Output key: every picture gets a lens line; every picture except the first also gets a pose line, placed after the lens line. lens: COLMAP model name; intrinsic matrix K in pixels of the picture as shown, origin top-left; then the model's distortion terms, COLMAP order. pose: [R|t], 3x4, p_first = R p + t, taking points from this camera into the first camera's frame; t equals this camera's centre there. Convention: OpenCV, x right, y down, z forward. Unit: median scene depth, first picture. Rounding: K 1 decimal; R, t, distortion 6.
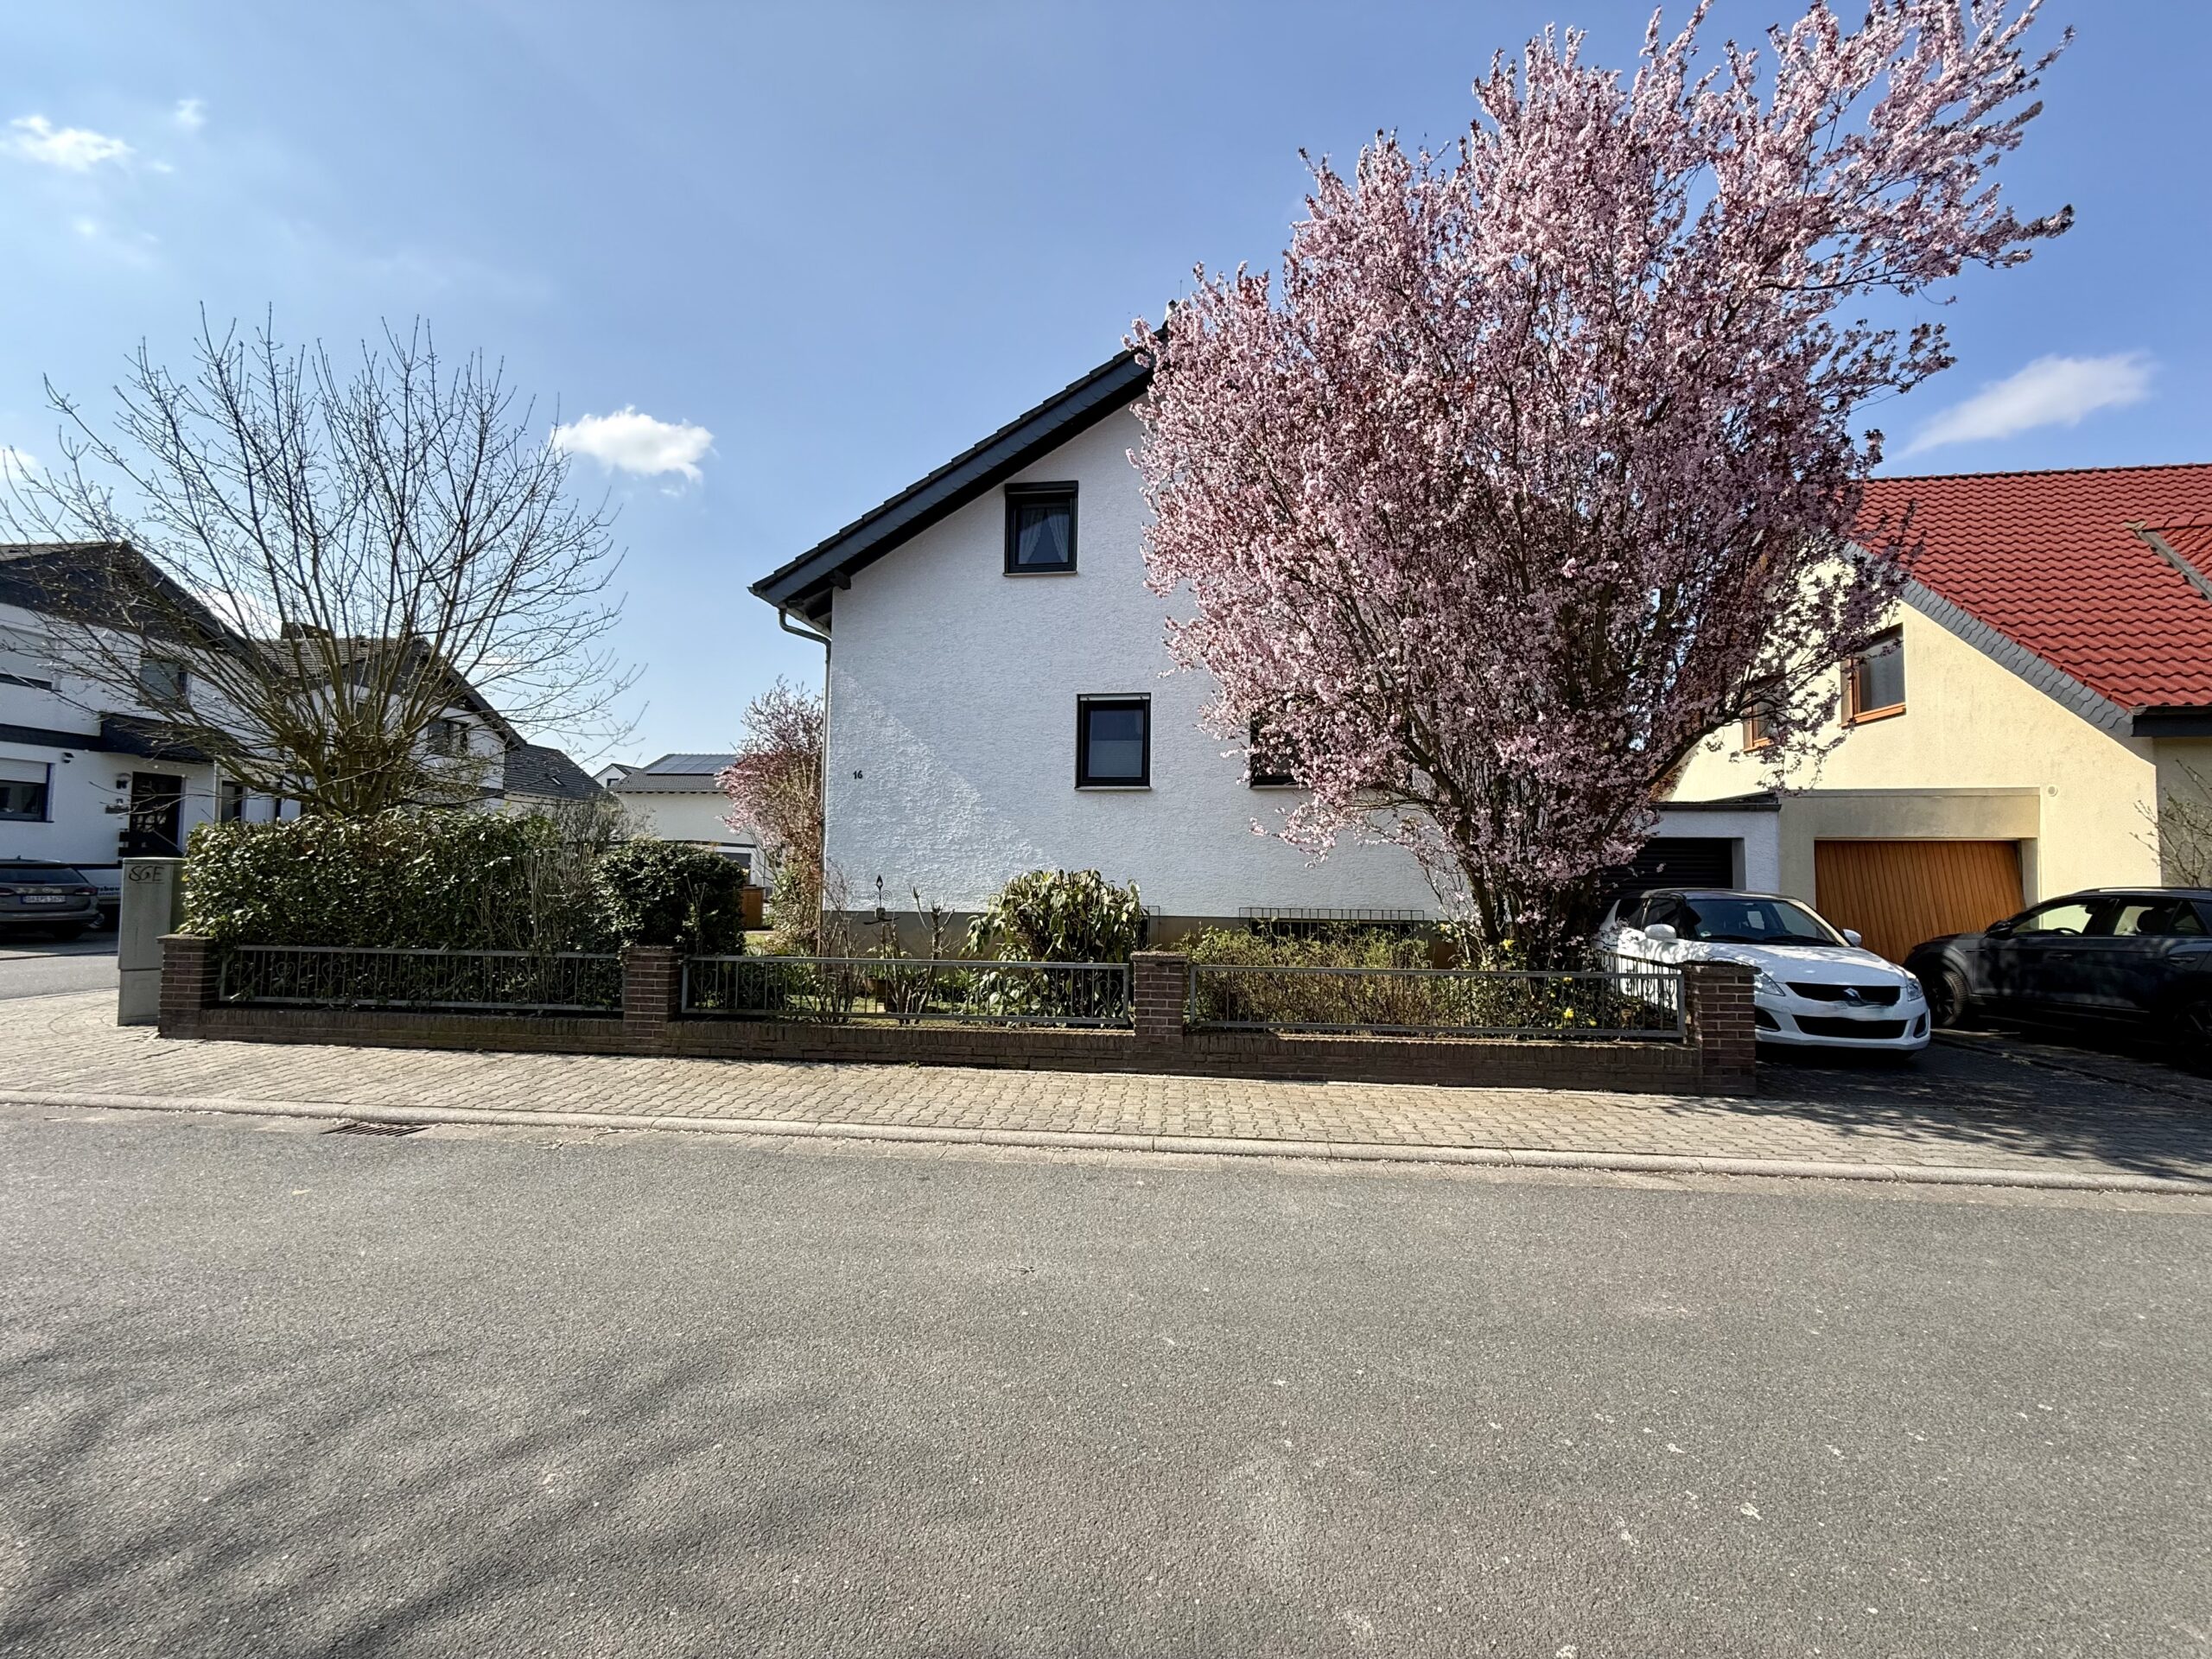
lens RADIAL K [[884.6, 0, 1105.6], [0, 884.6, 832.2], [0, 0, 1]] dist [0.003362, 0.000335]
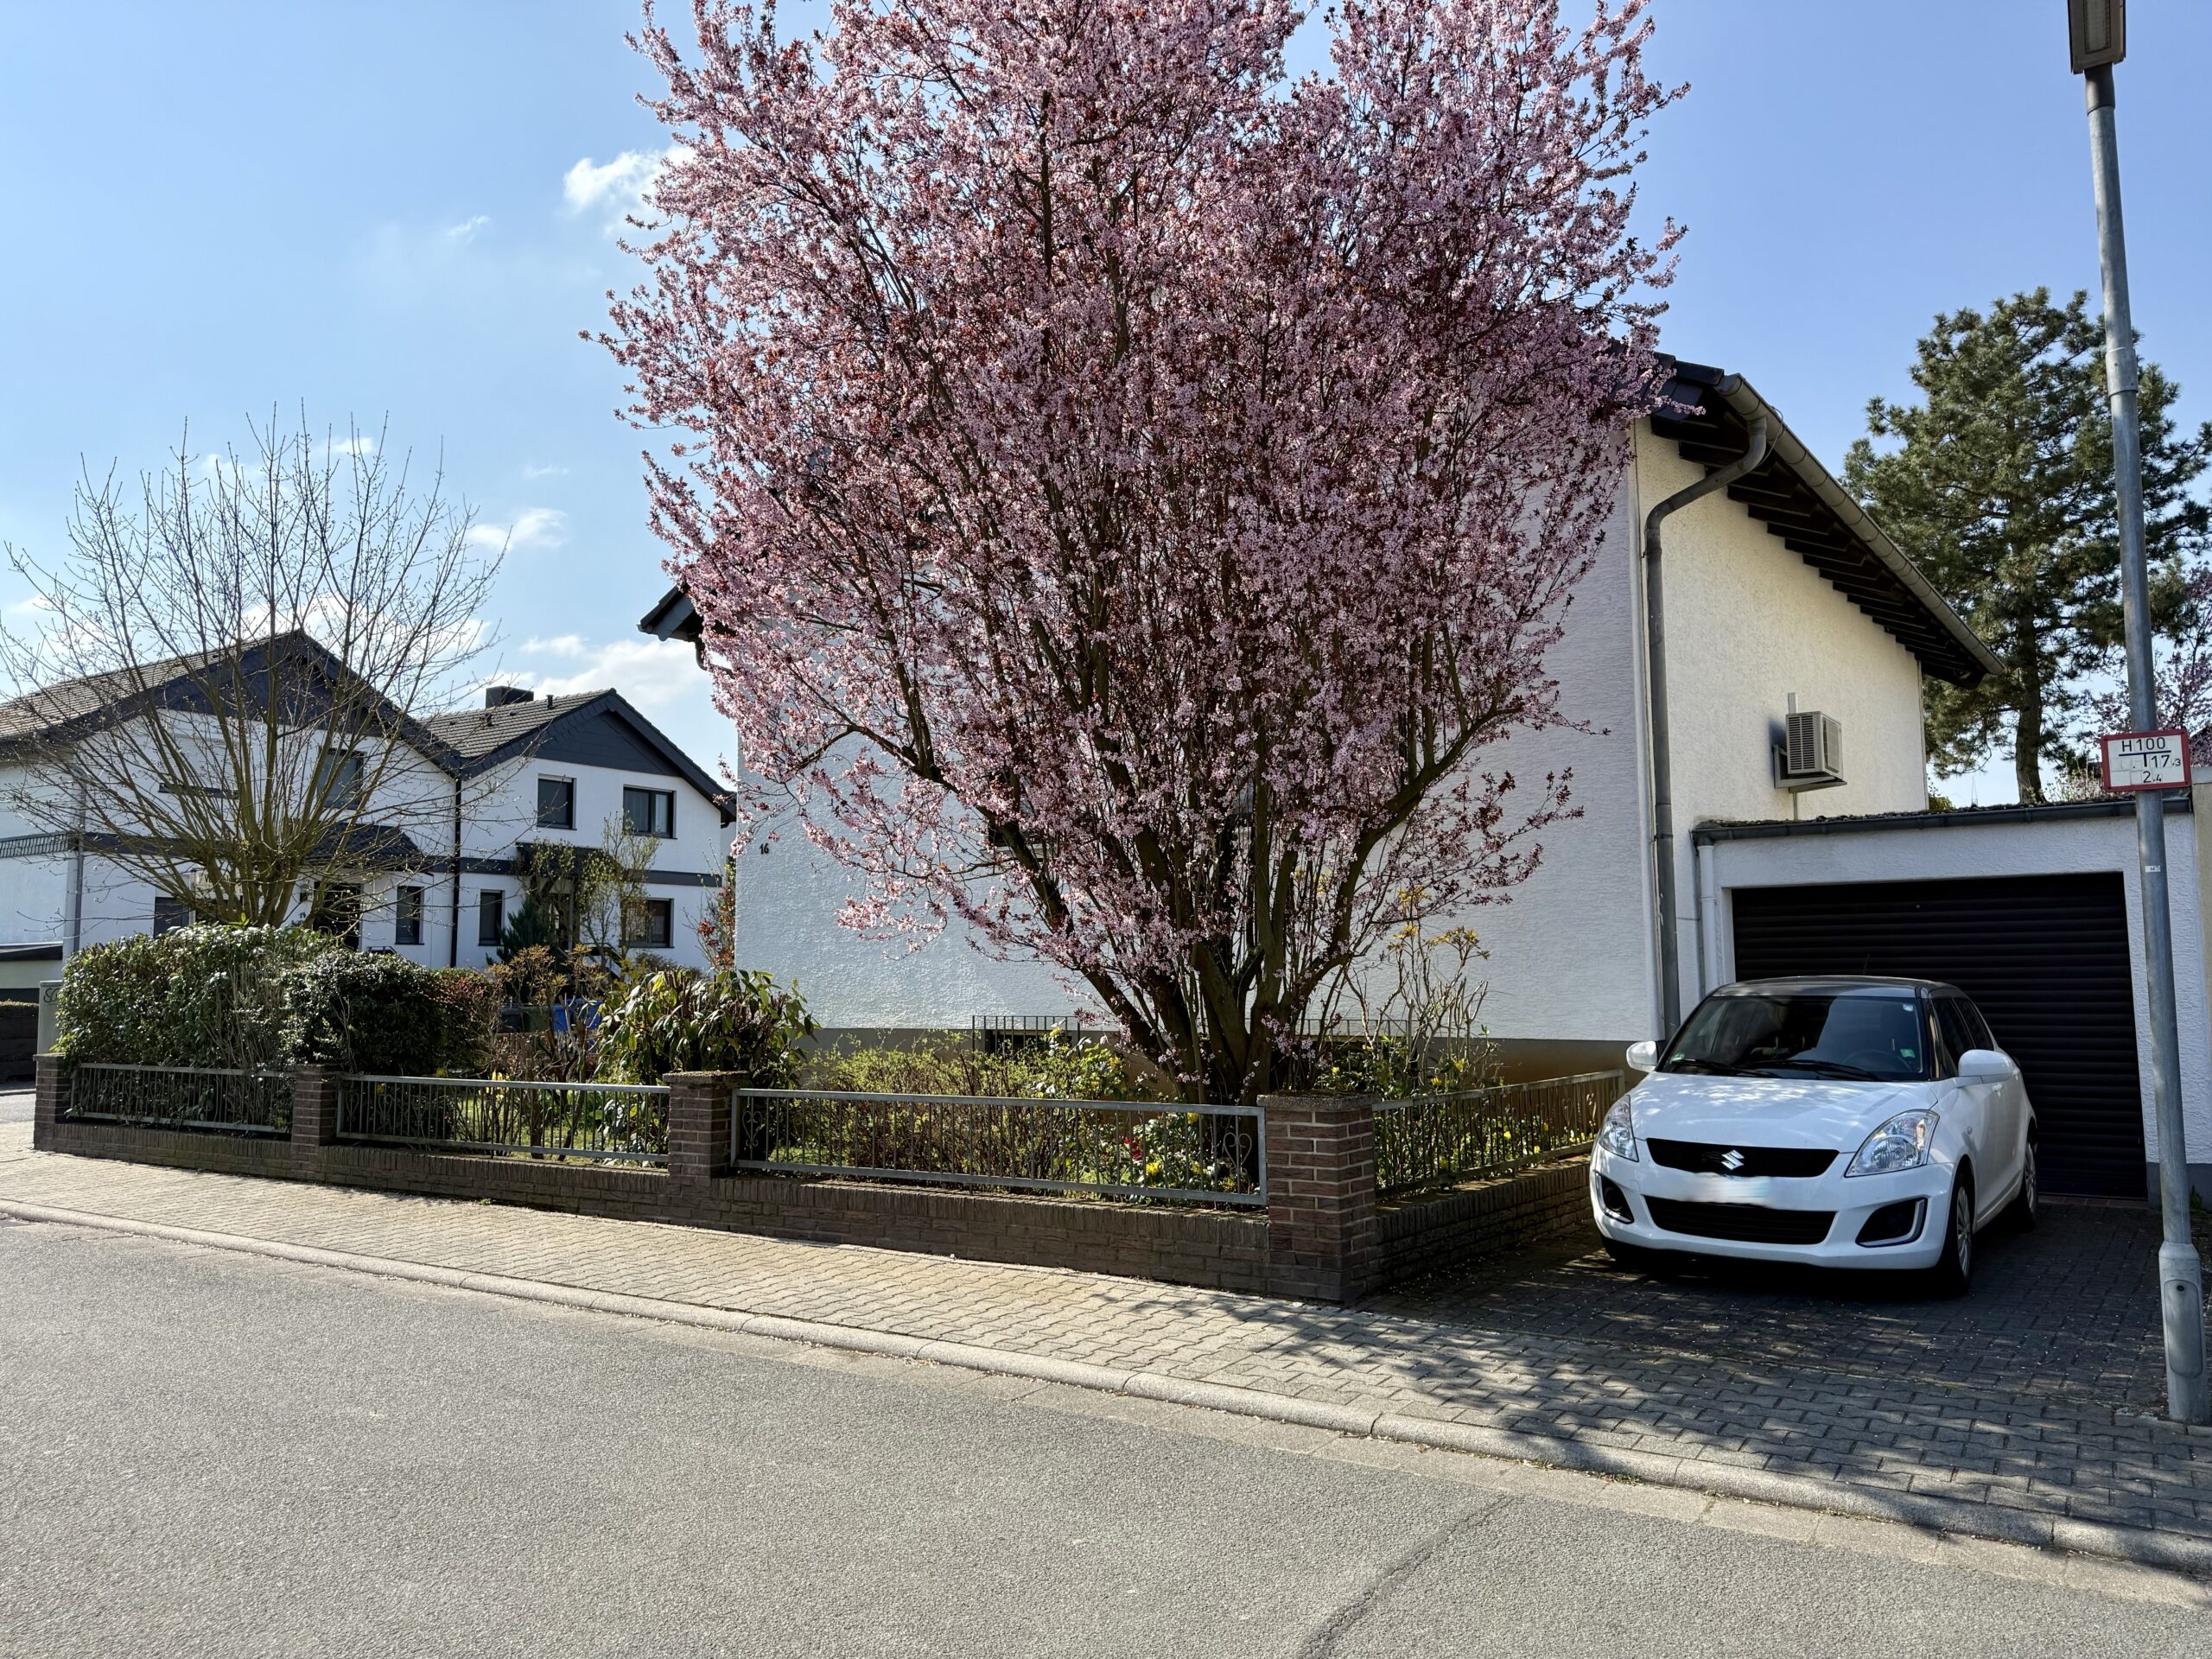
lens RADIAL K [[1555.7, 0, 1104.5], [0, 1555.7, 821.0], [0, 0, 1]] dist [0.044005, -0.009449]
pose [[0.878244, -0.068617, -0.473264, 0.969059], [0.043294, 0.996997, -0.064211, 0.016144], [0.476248, 0.035904, 0.878578, -0.061941]]
